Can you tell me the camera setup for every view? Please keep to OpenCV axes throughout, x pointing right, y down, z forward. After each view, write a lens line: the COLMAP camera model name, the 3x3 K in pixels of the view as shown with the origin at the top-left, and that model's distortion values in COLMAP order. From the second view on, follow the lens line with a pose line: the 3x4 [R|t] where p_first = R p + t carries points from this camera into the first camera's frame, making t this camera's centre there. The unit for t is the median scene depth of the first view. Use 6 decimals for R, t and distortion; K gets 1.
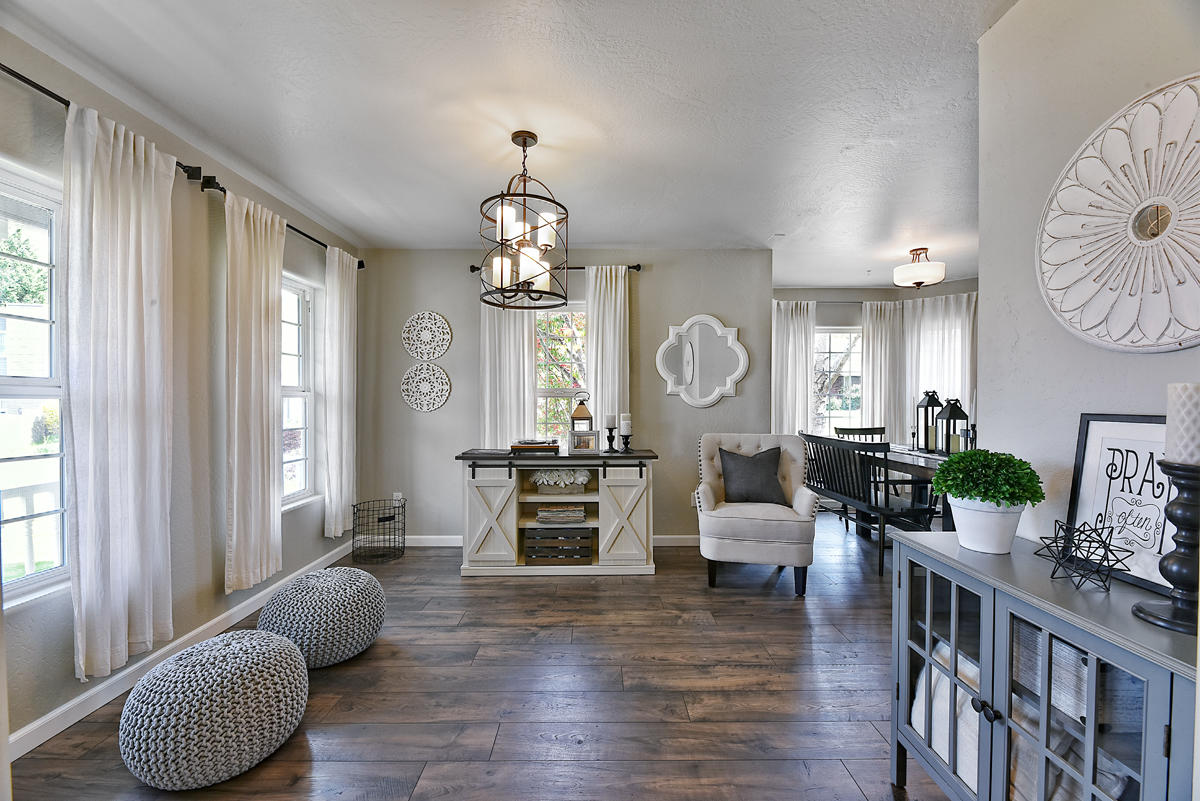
lens RADIAL K [[482.5, 0, 599.6], [0, 482.5, 402.1], [0, 0, 1]] dist [0.001854, -0.004123]
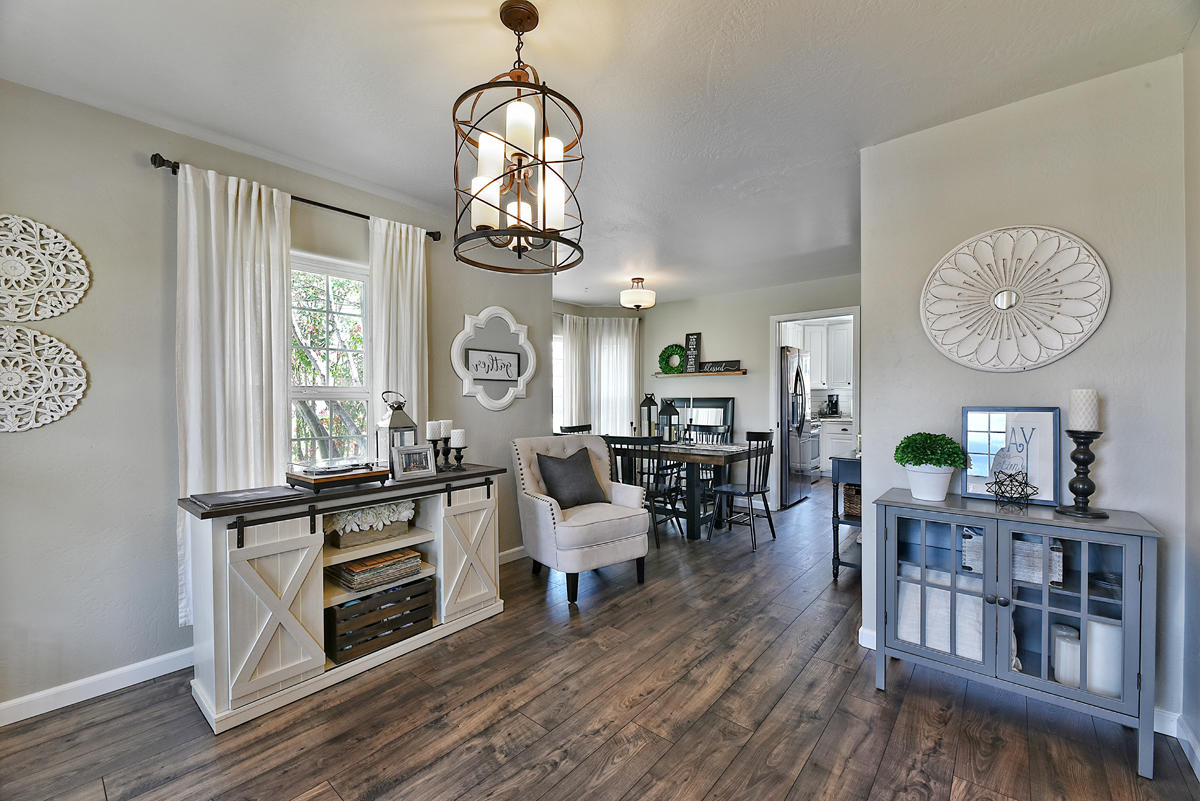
lens RADIAL K [[482.5, 0, 599.6], [0, 482.5, 402.1], [0, 0, 1]] dist [0.001854, -0.004123]
pose [[0.651360, -0.007180, 0.758735, -0.407740], [0.011561, 0.999933, -0.000462, -0.002346], [-0.758680, 0.009073, 0.651400, 0.326994]]
